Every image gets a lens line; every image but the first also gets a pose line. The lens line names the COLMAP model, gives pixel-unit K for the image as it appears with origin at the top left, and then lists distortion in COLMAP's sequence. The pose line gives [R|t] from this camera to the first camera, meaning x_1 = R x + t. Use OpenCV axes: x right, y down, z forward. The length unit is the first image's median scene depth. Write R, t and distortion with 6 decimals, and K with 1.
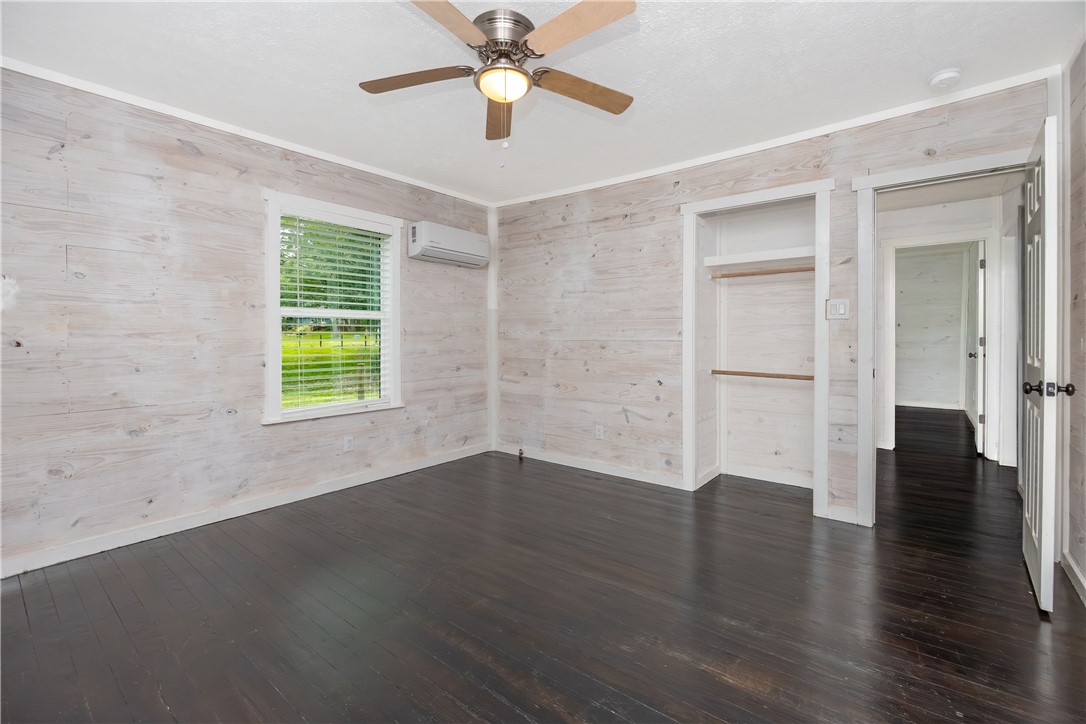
lens RADIAL K [[480.4, 0, 551.2], [0, 480.4, 338.1], [0, 0, 1]] dist [-0.009964, 0.001058]
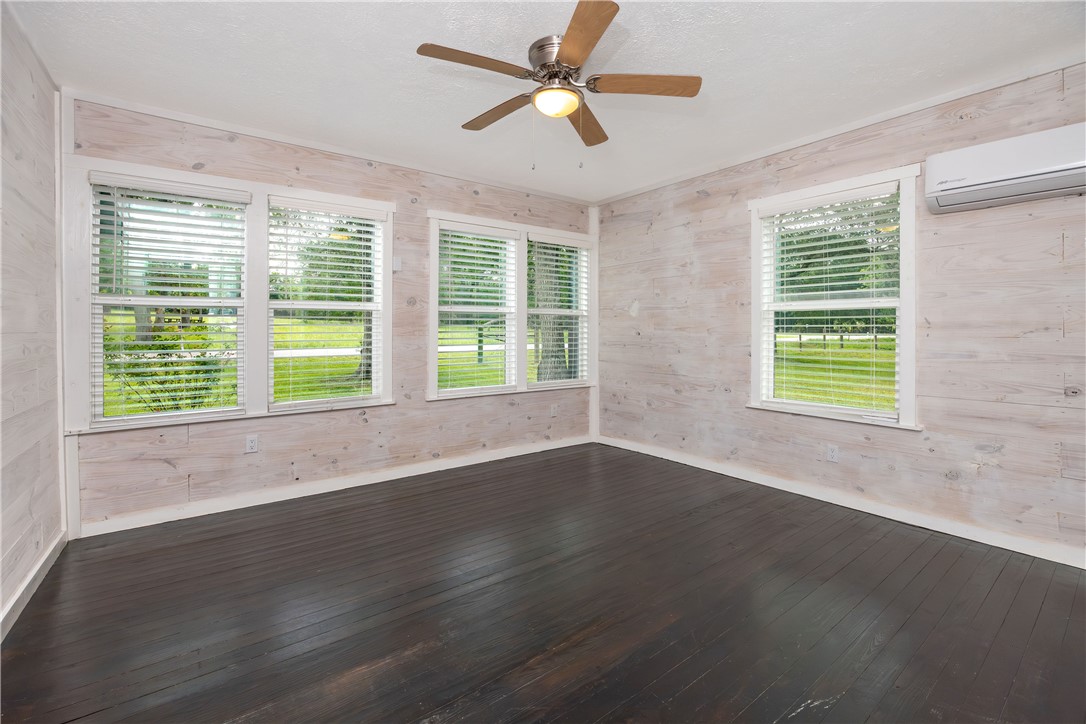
lens RADIAL K [[480.4, 0, 554.3], [0, 480.4, 330.5], [0, 0, 1]] dist [-0.009964, 0.001058]
pose [[-0.240984, -0.001134, -0.970528, 0.650297], [-0.006913, 0.999976, 0.000548, 0.000331], [0.970505, 0.006841, -0.240986, 0.852345]]
